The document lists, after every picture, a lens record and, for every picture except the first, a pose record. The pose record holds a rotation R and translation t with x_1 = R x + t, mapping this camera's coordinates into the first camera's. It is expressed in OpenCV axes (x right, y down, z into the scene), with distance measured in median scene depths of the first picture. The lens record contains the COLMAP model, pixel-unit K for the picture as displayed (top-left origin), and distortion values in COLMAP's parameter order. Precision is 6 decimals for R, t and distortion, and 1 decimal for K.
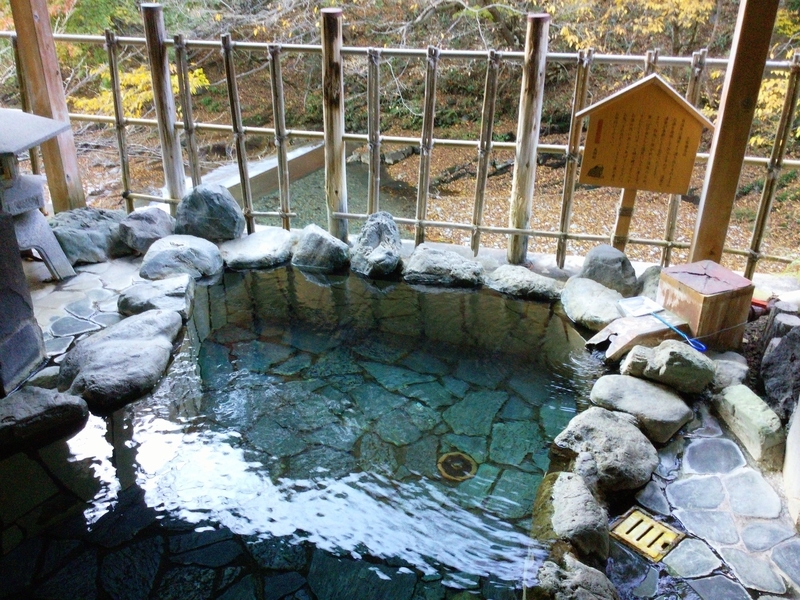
lens RADIAL K [[720.0, 0, 400.0], [0, 720.0, 300.0], [0, 0, 1]] dist [0.129268, -0.241511]
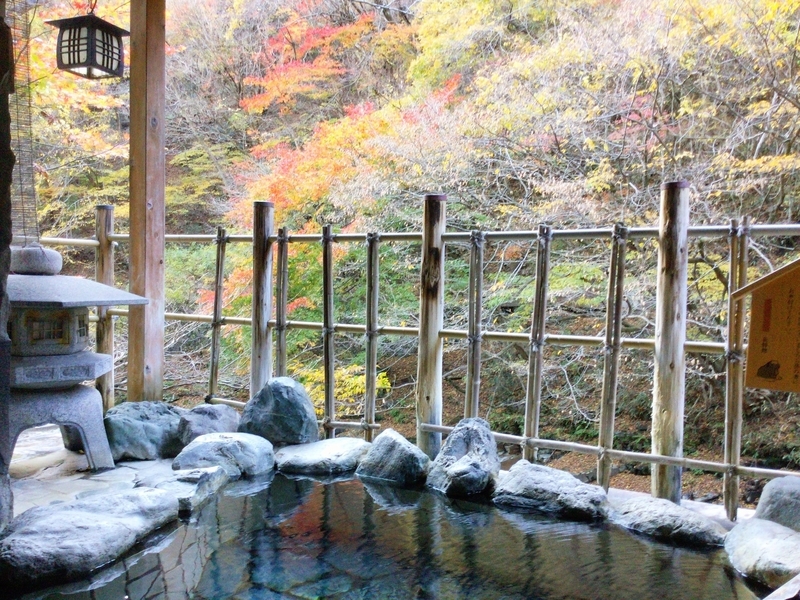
lens RADIAL K [[720.0, 0, 400.0], [0, 720.0, 300.0], [0, 0, 1]] dist [0.129268, -0.241511]
pose [[0.965589, 0.021599, -0.259175, 0.097976], [-0.130827, 0.901620, -0.412269, 0.098613], [0.224773, 0.431990, 0.873420, 0.246432]]
